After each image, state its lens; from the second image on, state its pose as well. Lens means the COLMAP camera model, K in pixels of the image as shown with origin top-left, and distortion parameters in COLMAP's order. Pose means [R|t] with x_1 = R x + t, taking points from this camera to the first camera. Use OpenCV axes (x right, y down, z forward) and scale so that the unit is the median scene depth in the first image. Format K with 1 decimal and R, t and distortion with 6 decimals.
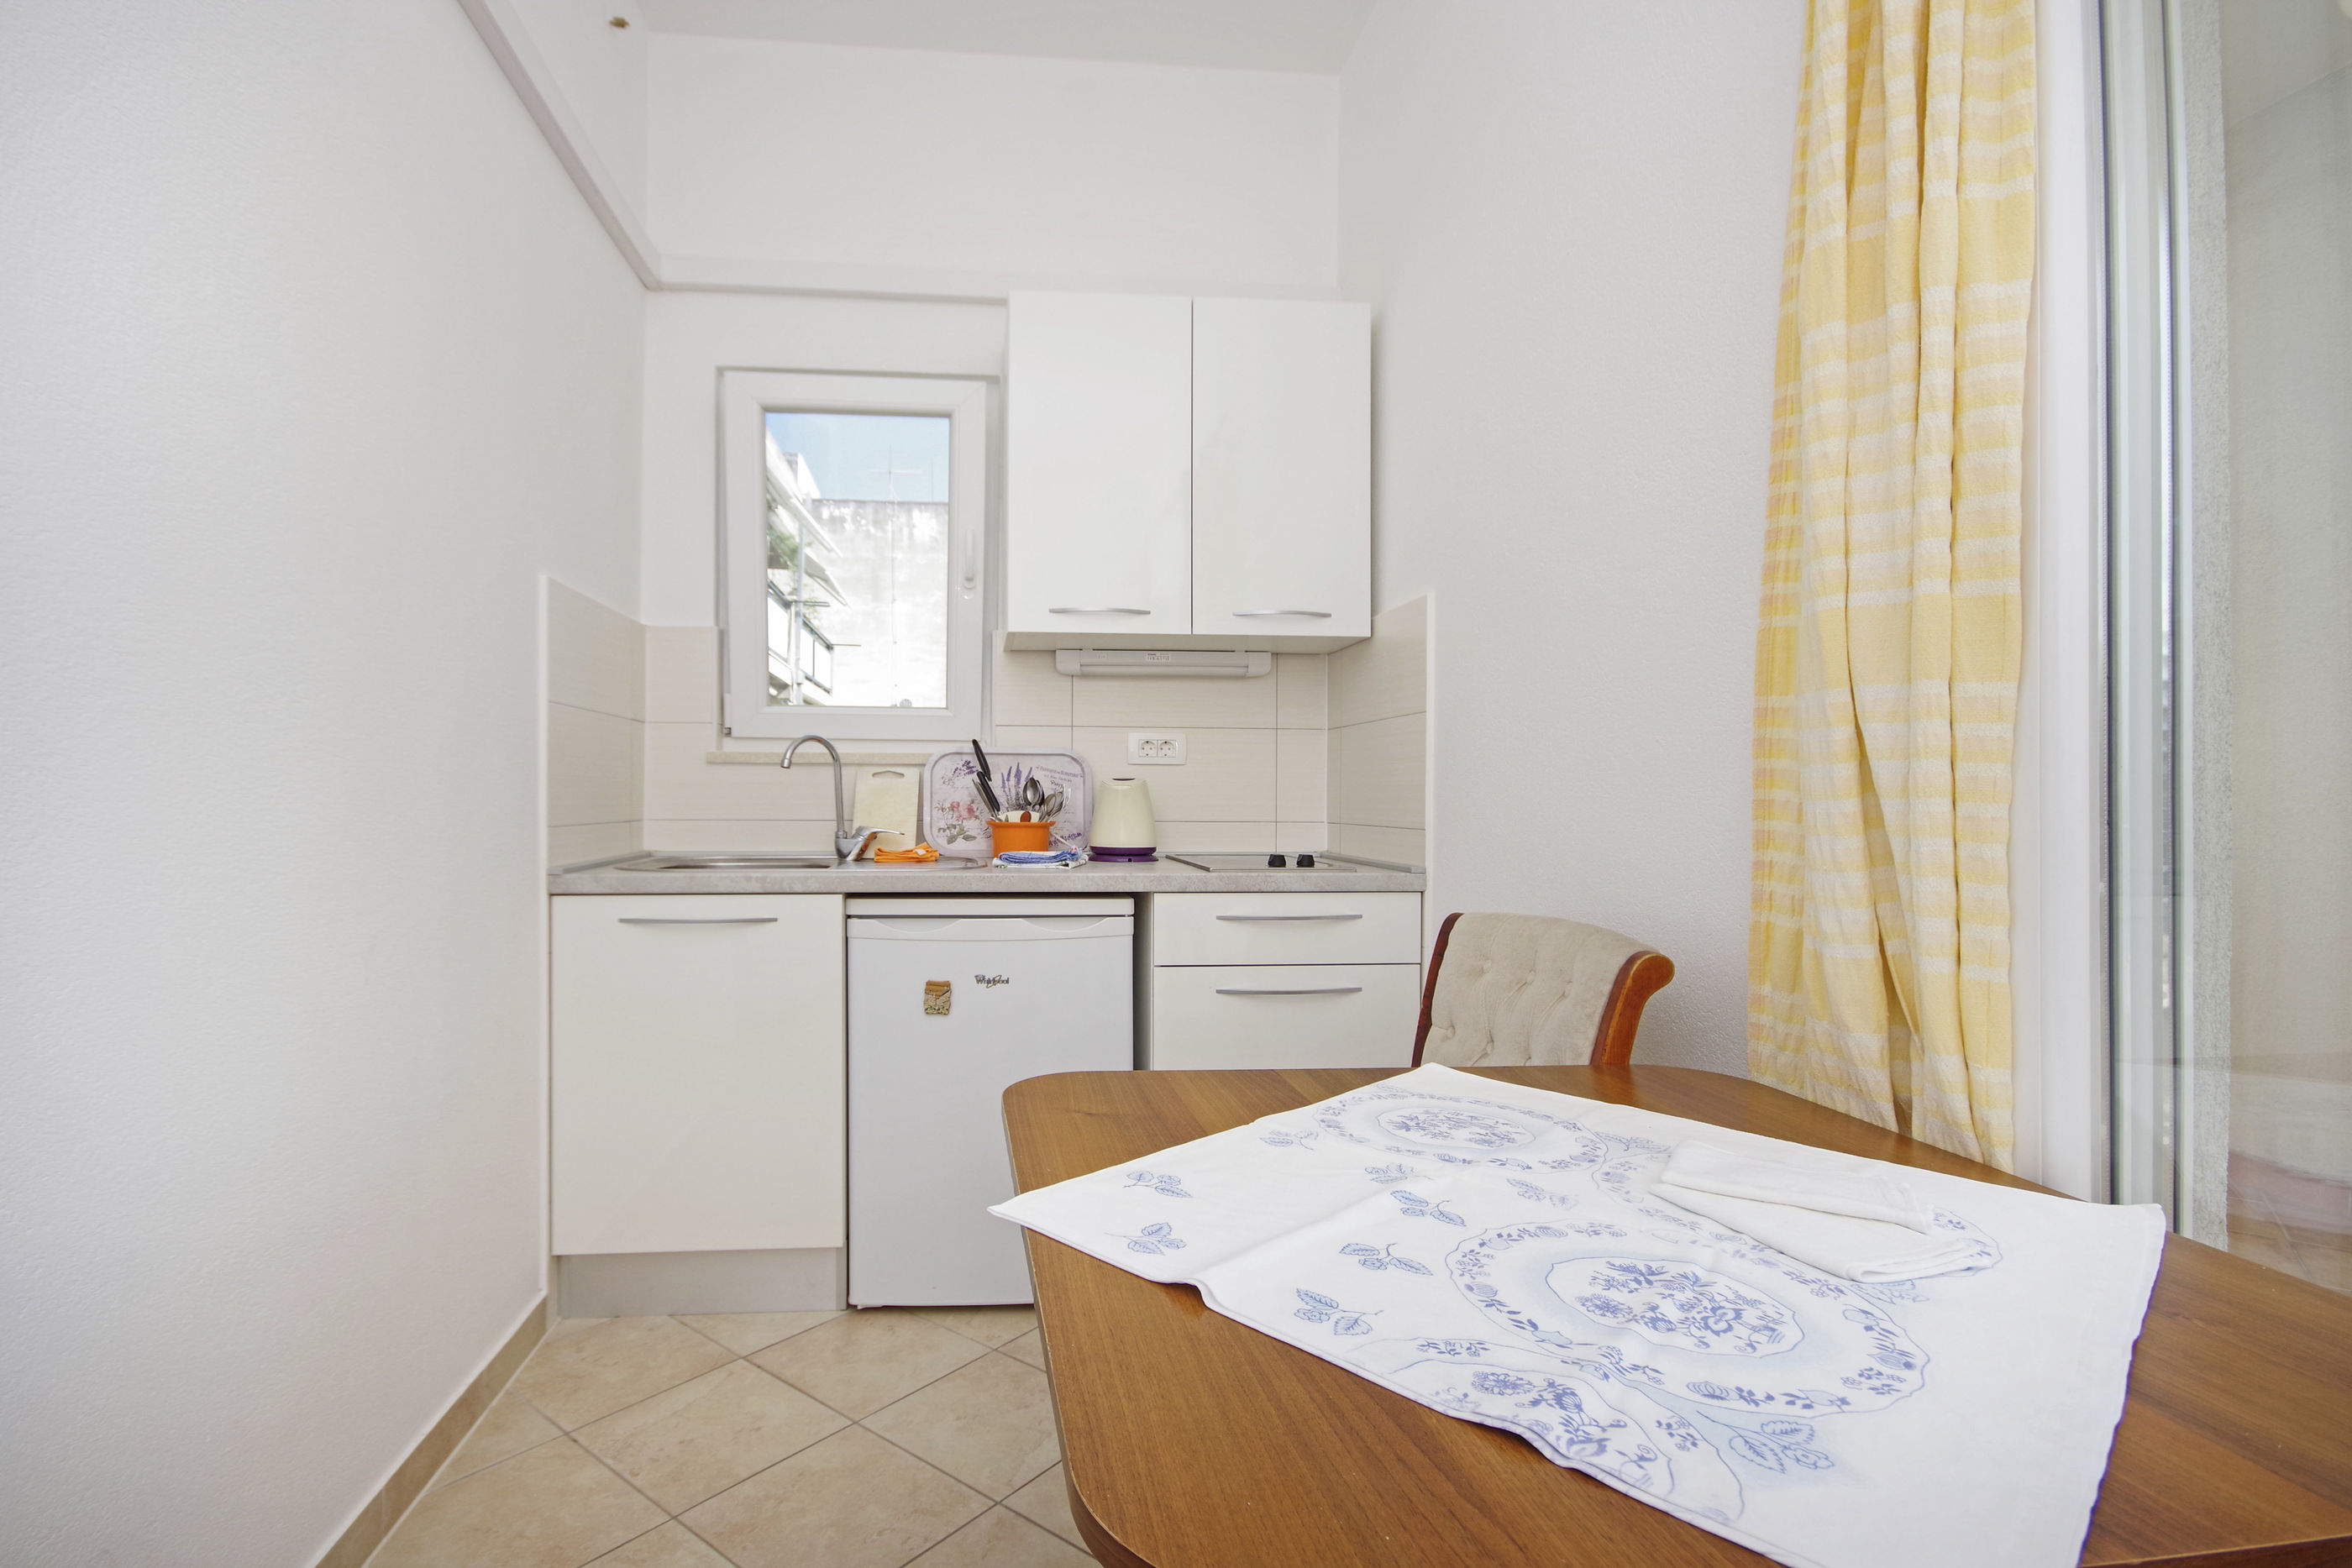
lens RADIAL K [[1017.7, 0, 1064.3], [0, 1017.7, 812.2], [0, 0, 1]] dist [0.012308, -0.000744]
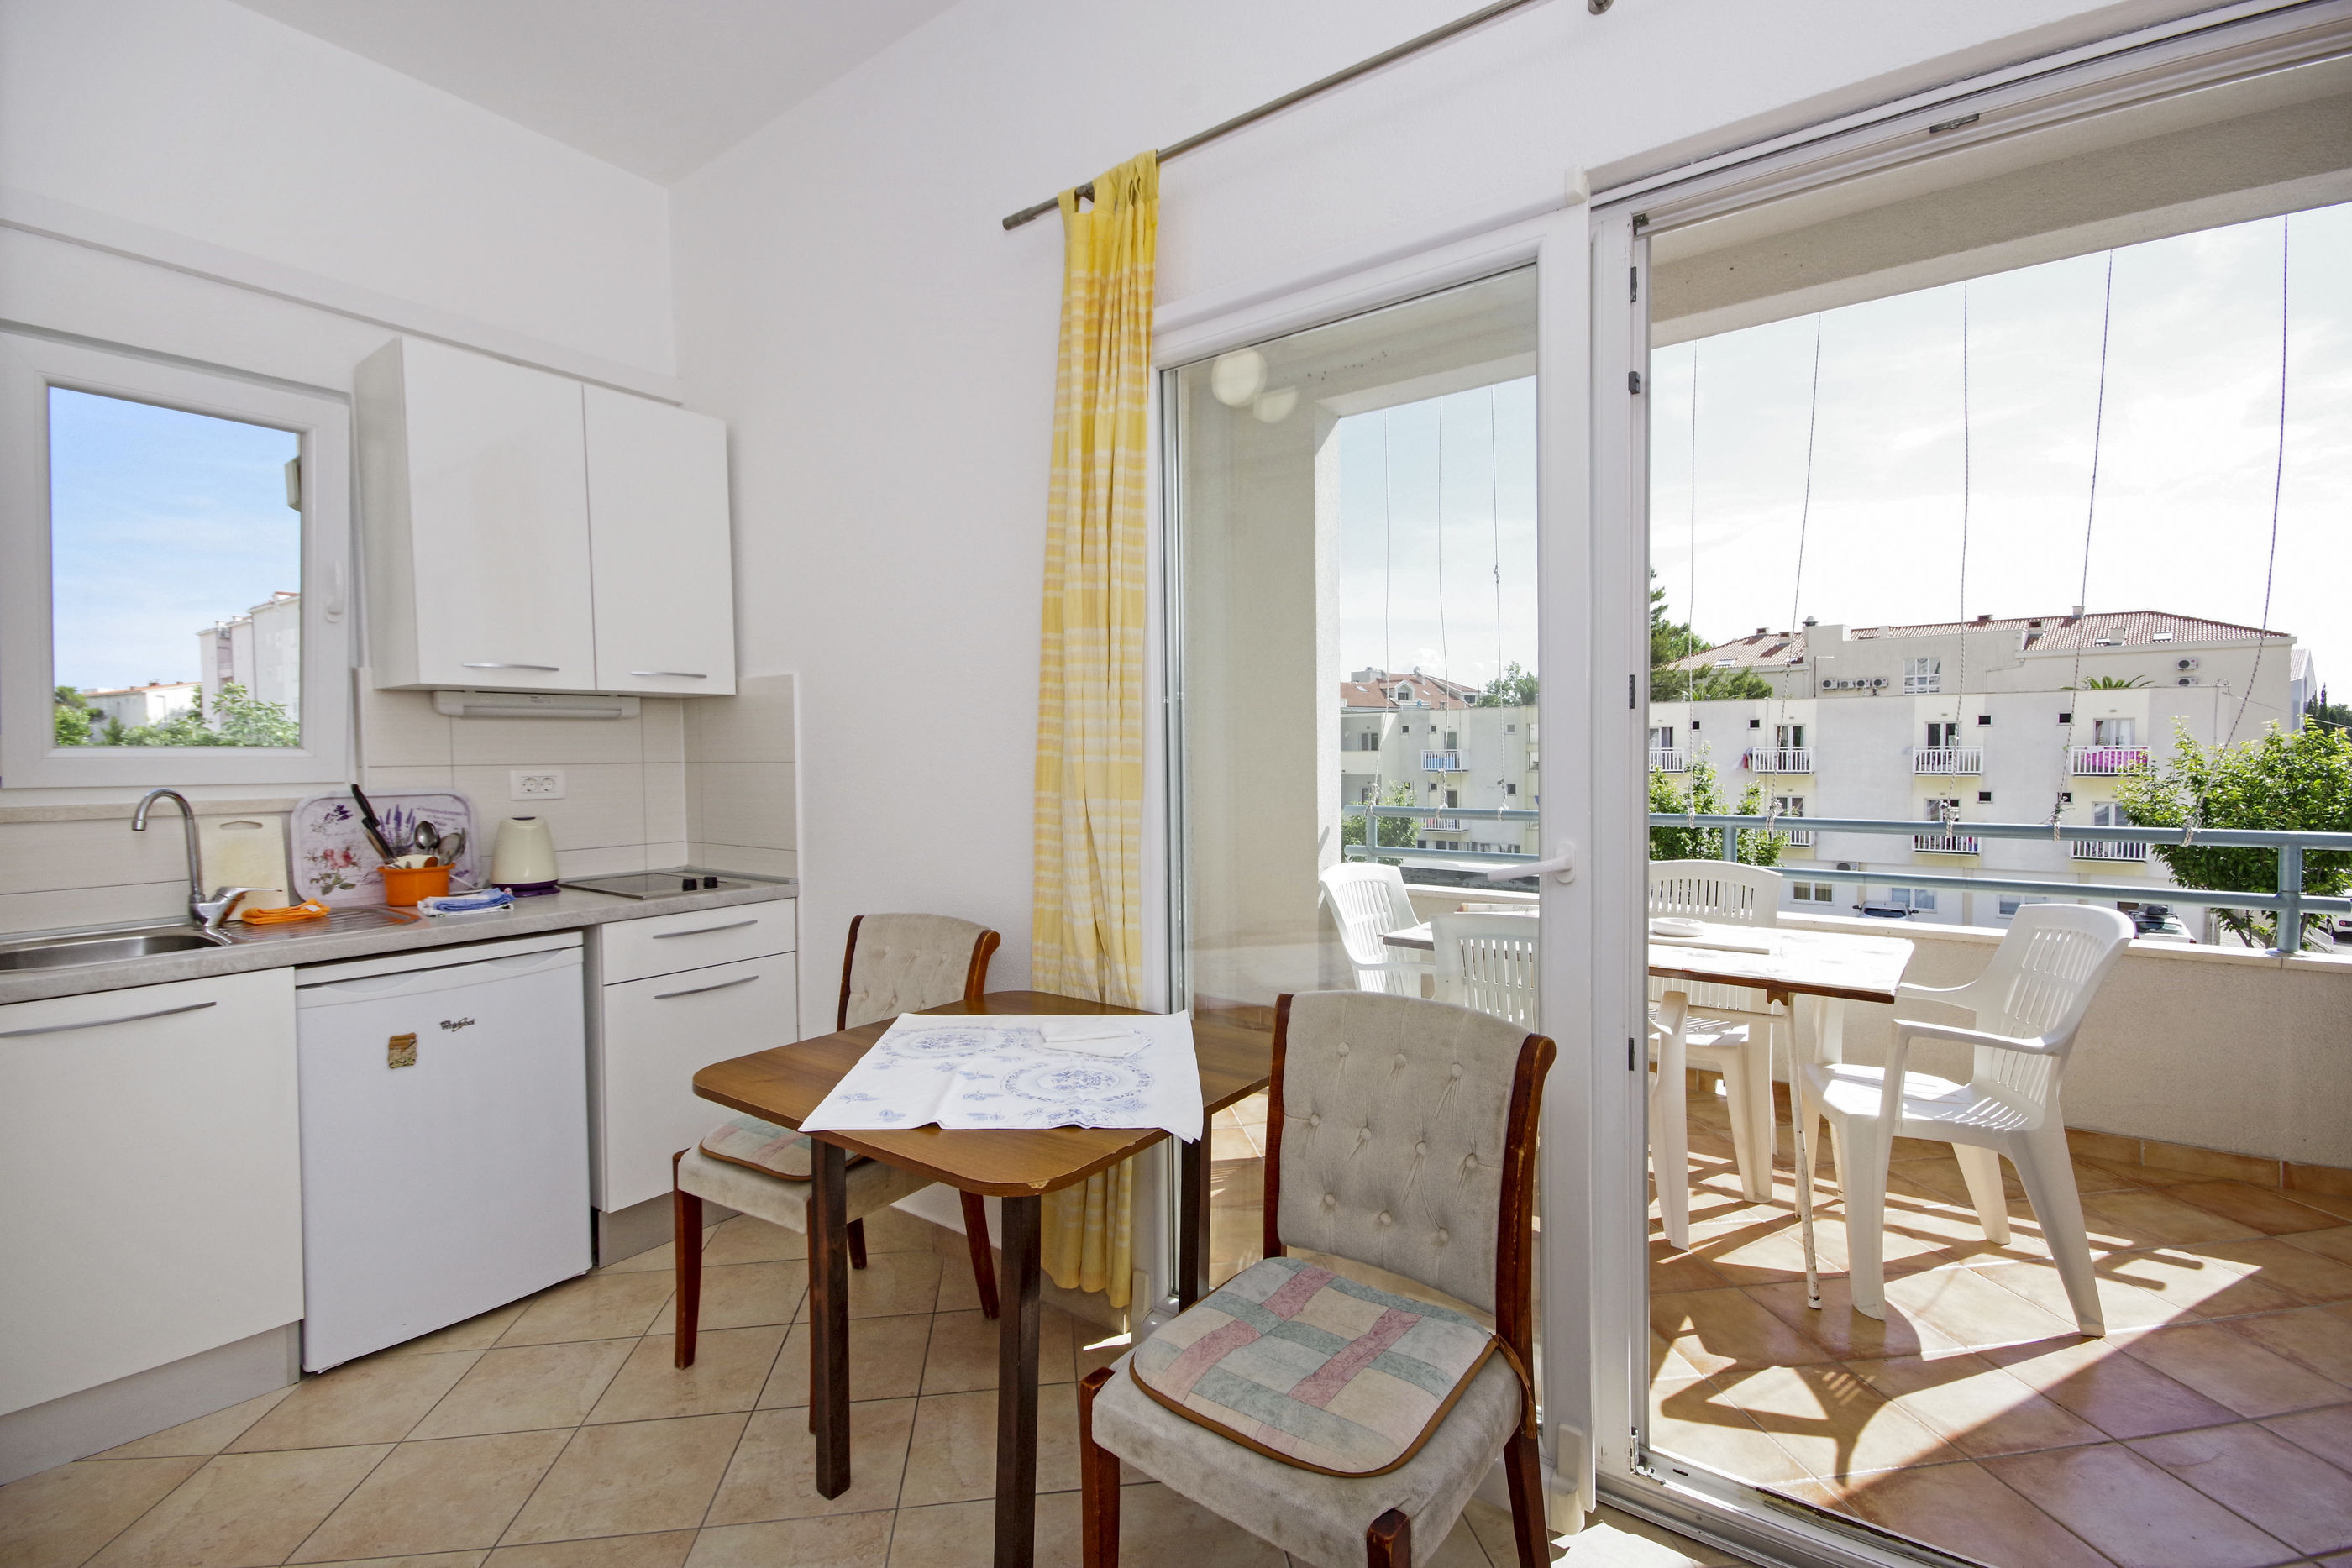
lens RADIAL K [[1021.5, 0, 1176.0], [0, 1021.5, 784.0], [0, 0, 1]] dist [-0.002670, -0.001002]
pose [[0.634151, -0.015909, 0.773045, -0.633224], [0.004669, 0.999849, 0.016746, -0.156564], [-0.773195, -0.007010, 0.634130, -0.413211]]
